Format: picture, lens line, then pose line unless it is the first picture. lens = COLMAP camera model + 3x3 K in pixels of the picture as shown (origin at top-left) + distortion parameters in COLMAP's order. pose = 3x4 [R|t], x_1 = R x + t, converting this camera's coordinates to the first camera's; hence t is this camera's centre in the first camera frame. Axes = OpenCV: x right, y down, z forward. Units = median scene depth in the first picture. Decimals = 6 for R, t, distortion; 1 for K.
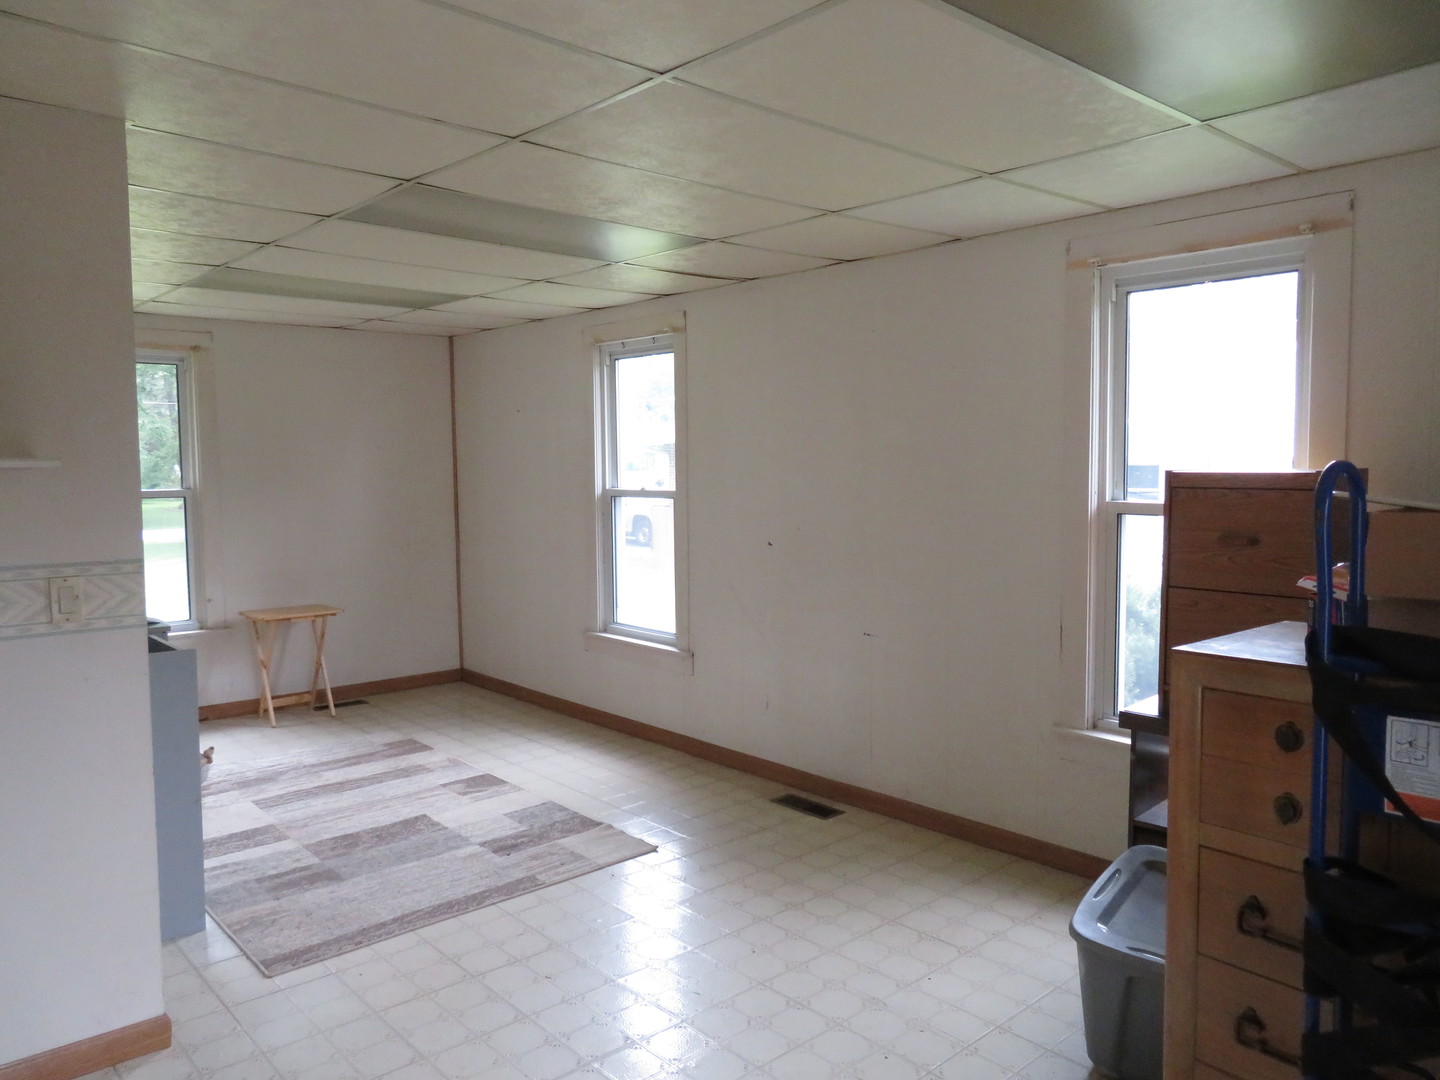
lens RADIAL K [[1032.1, 0, 713.2], [0, 1032.1, 536.6], [0, 0, 1]] dist [-0.014272, 0.010901]
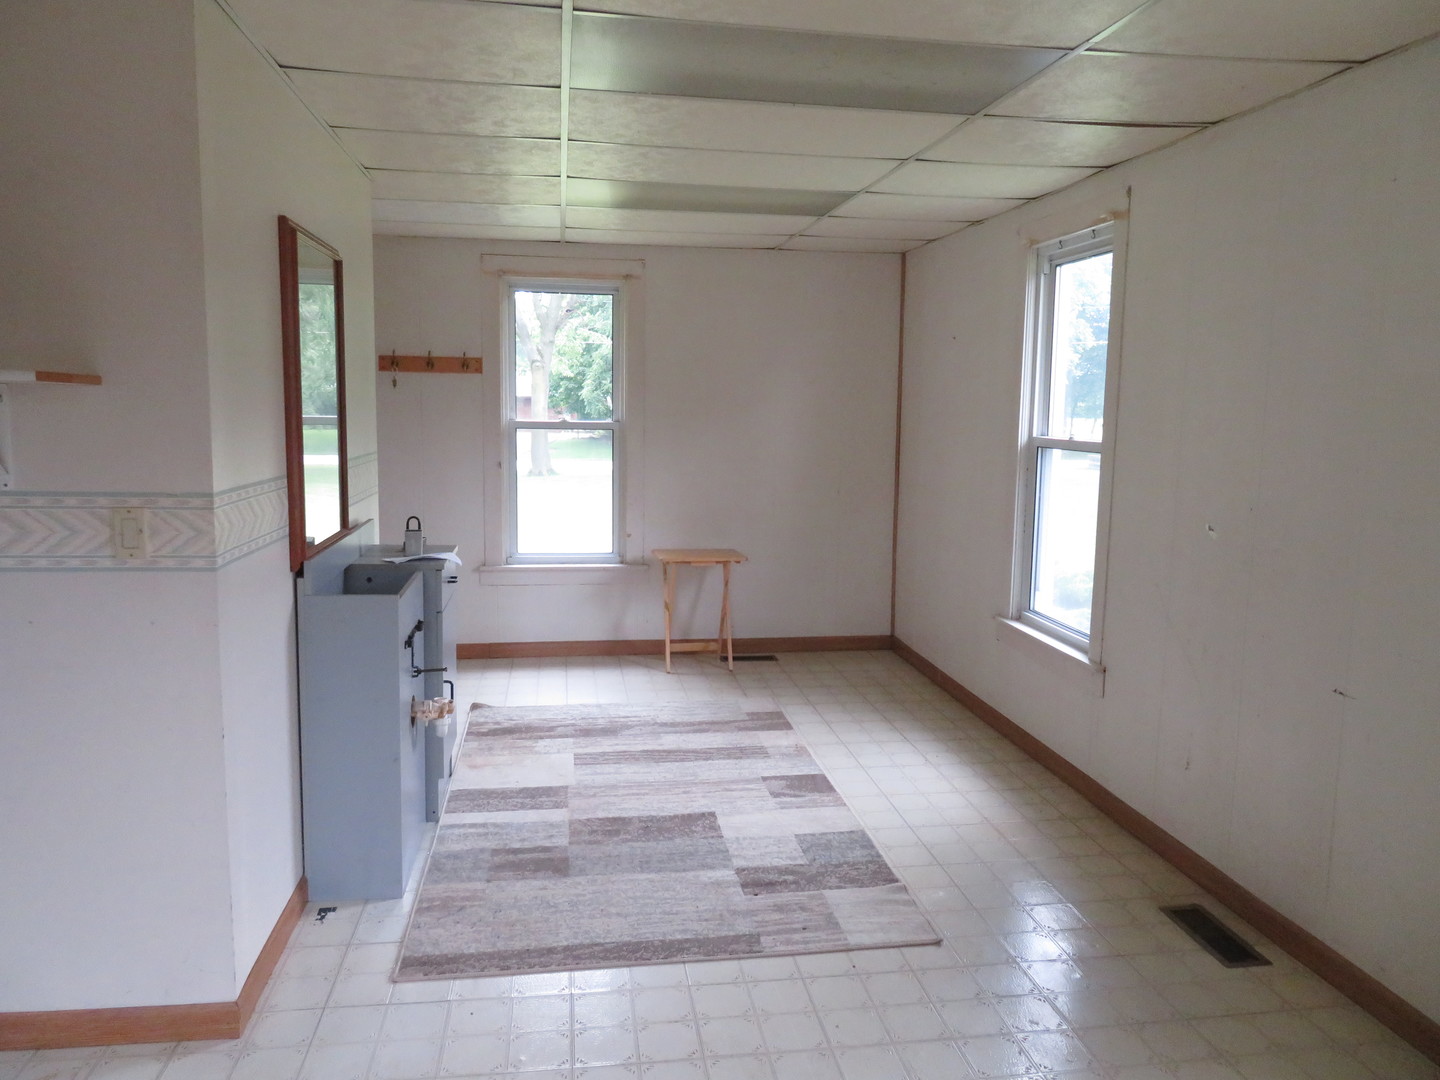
lens RADIAL K [[1032.1, 0, 719.7], [0, 1032.1, 535.8], [0, 0, 1]] dist [-0.014272, 0.010901]
pose [[0.837034, 0.088751, -0.539905, 0.148631], [-0.059858, 0.995688, 0.070875, -0.015905], [0.543867, -0.027008, 0.838737, 0.272630]]
